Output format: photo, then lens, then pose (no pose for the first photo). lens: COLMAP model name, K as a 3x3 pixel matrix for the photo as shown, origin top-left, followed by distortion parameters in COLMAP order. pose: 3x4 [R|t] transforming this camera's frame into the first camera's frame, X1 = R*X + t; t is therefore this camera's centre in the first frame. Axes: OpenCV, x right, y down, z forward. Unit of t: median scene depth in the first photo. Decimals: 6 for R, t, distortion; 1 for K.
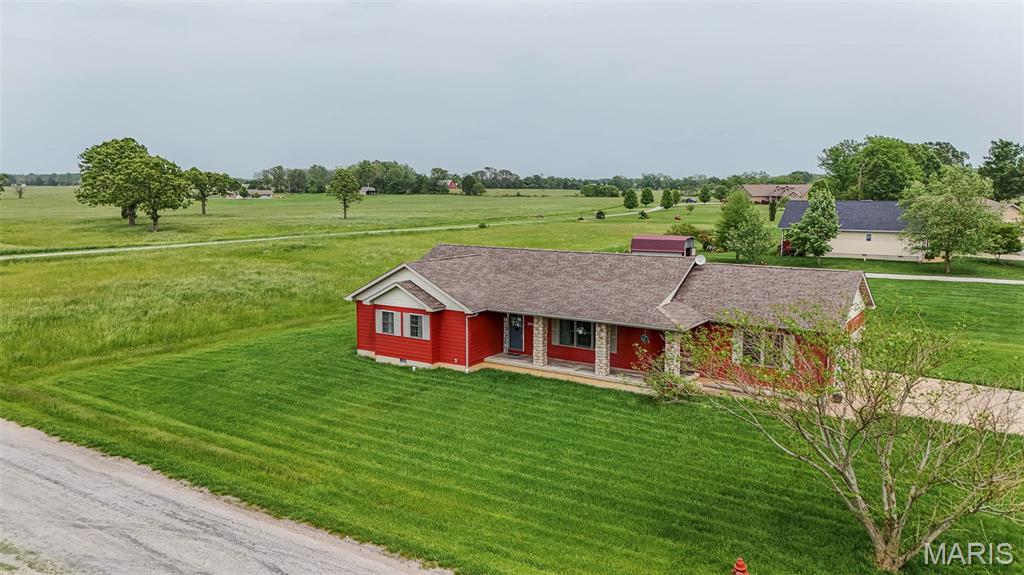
lens RADIAL K [[753.2, 0, 513.1], [0, 753.2, 285.4], [0, 0, 1]] dist [0.080493, -0.081005]
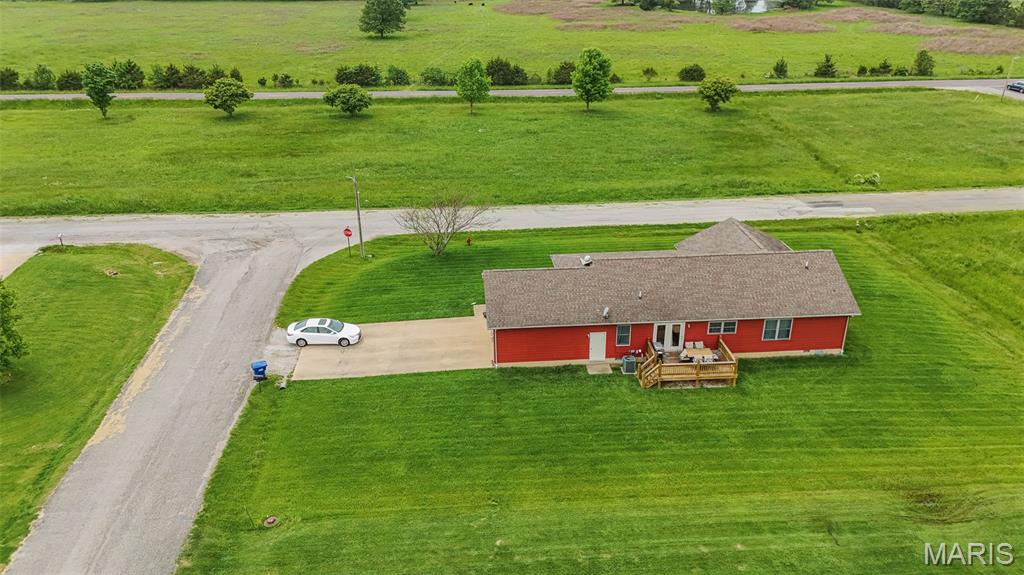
lens RADIAL K [[753.2, 0, 513.1], [0, 753.2, 285.4], [0, 0, 1]] dist [0.080493, -0.081005]
pose [[-0.788868, 0.259260, -0.557200, 1.151418], [-0.075829, 0.858671, 0.506887, -0.688699], [0.609867, 0.442119, -0.657718, 1.868211]]
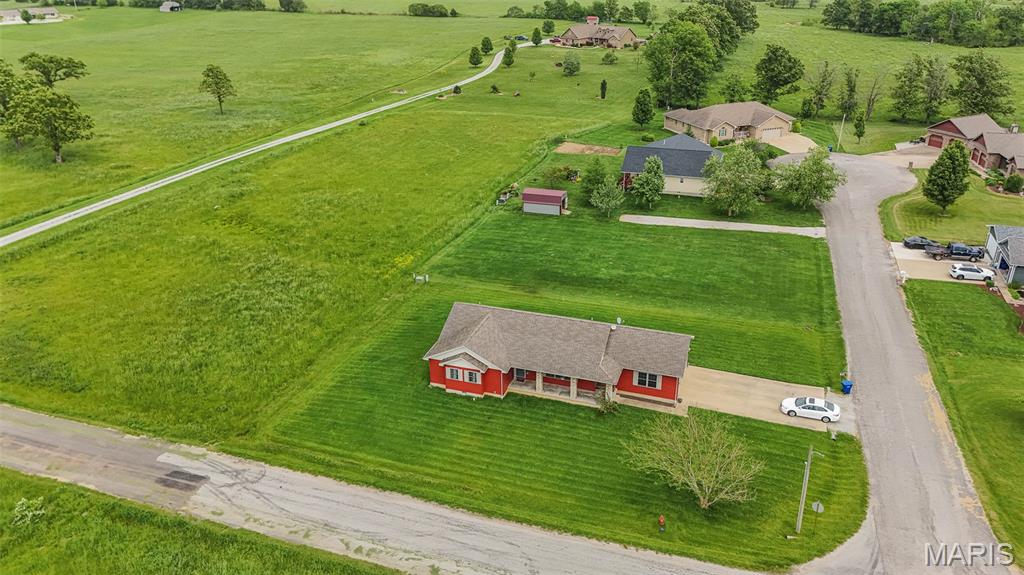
lens RADIAL K [[753.2, 0, 513.1], [0, 753.2, 285.4], [0, 0, 1]] dist [0.080493, -0.081005]
pose [[0.969094, -0.108022, 0.221782, -0.433556], [0.039941, 0.955875, 0.291046, -0.726473], [-0.243435, -0.273193, 0.930648, -0.734423]]
